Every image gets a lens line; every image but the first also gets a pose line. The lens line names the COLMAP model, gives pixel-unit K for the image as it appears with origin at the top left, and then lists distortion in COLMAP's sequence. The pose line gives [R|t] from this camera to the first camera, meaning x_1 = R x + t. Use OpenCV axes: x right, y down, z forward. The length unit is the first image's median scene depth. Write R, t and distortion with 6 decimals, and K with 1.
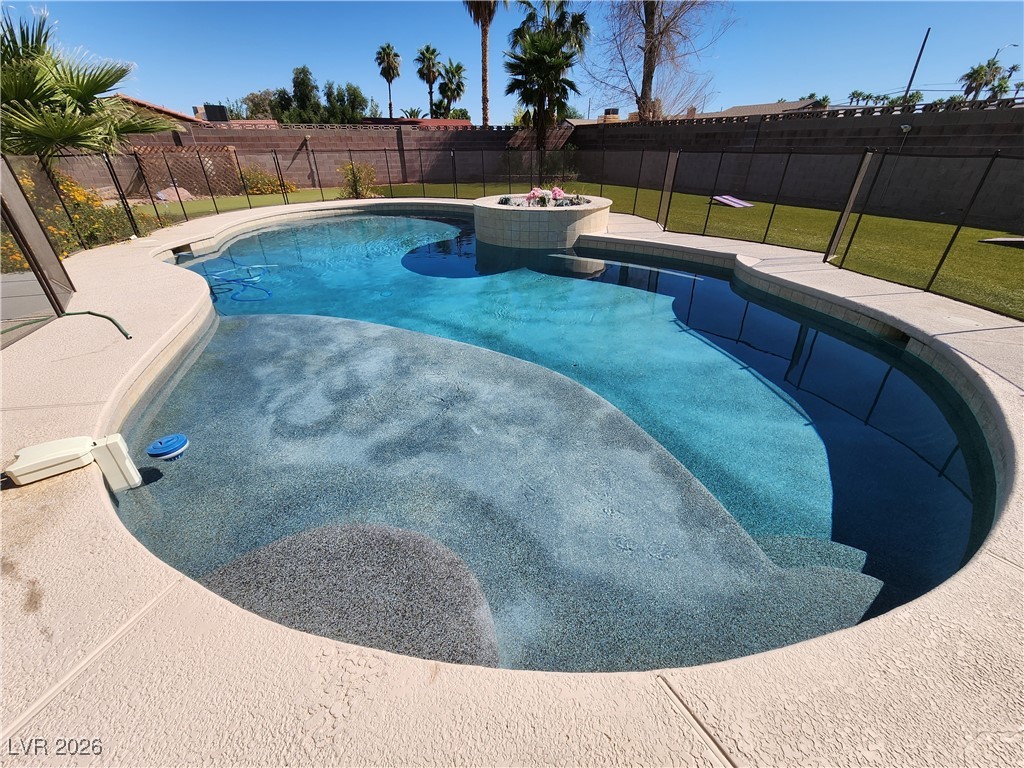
lens RADIAL K [[417.6, 0, 511.0], [0, 417.6, 376.6], [0, 0, 1]] dist [-0.006881, 0.000424]
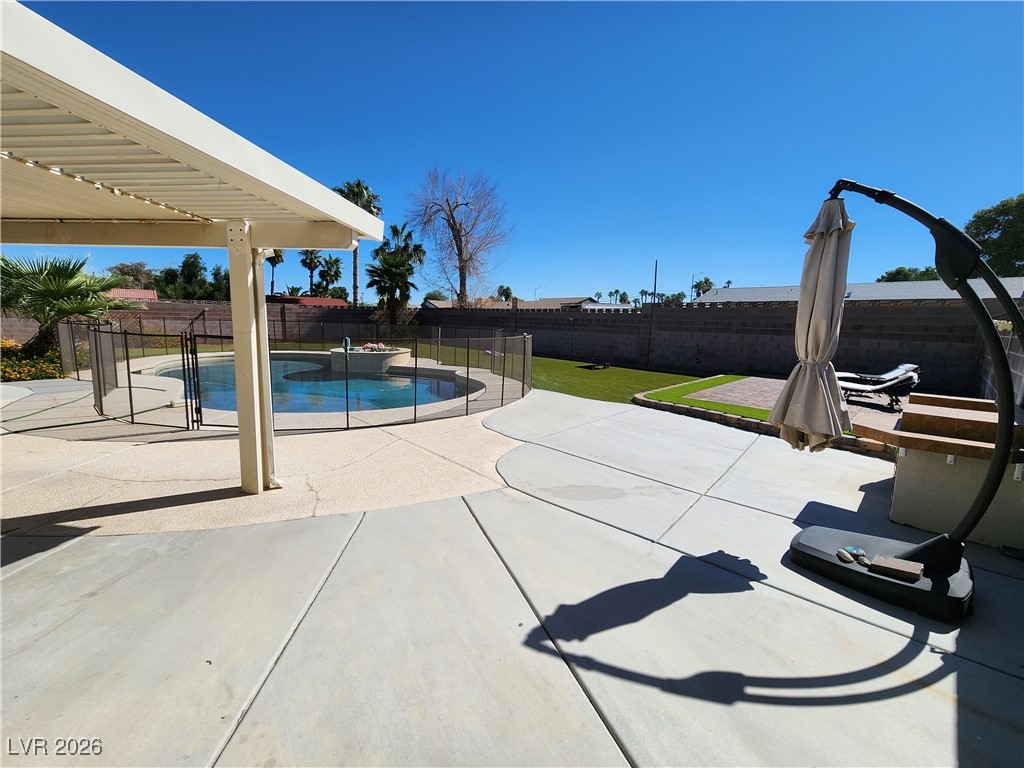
lens RADIAL K [[417.6, 0, 511.0], [0, 417.6, 376.6], [0, 0, 1]] dist [-0.006881, 0.000424]
pose [[0.960978, -0.008547, 0.276492, 0.068302], [0.106961, 0.933261, -0.342904, 0.165968], [-0.255109, 0.359097, 0.897758, -0.328949]]
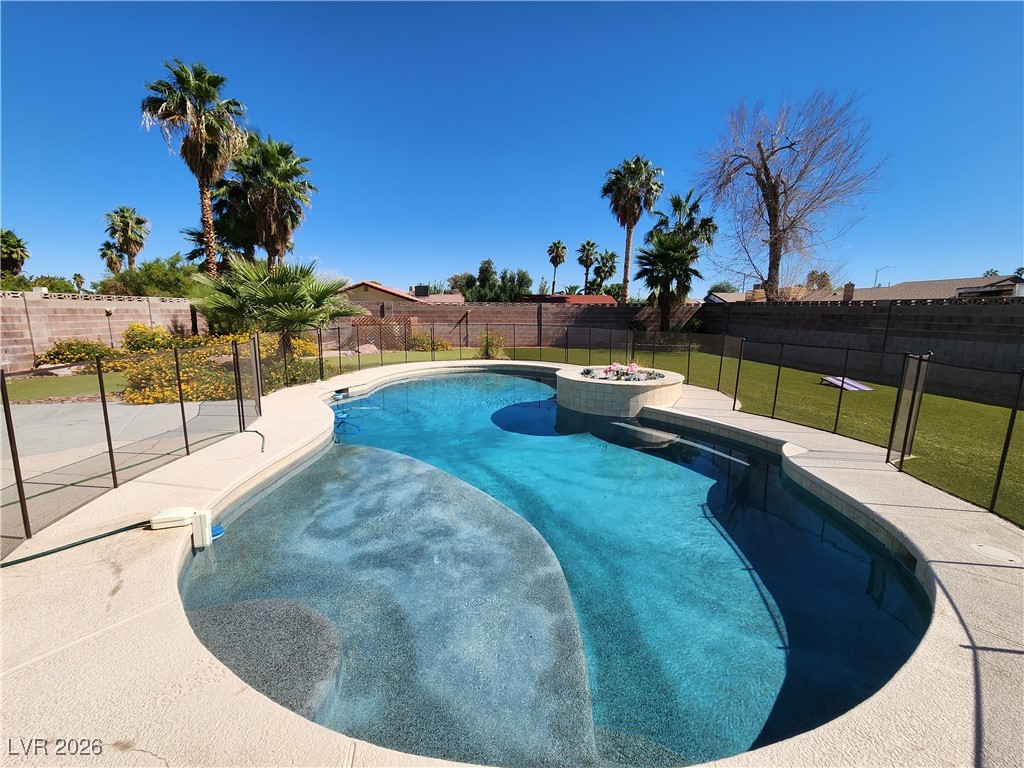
lens RADIAL K [[417.6, 0, 511.0], [0, 417.6, 376.6], [0, 0, 1]] dist [-0.006881, 0.000424]
pose [[0.936871, 0.065238, -0.343536, 0.085823], [-0.178769, 0.933706, -0.310216, -0.006167], [0.300524, 0.352046, 0.886425, -0.037833]]
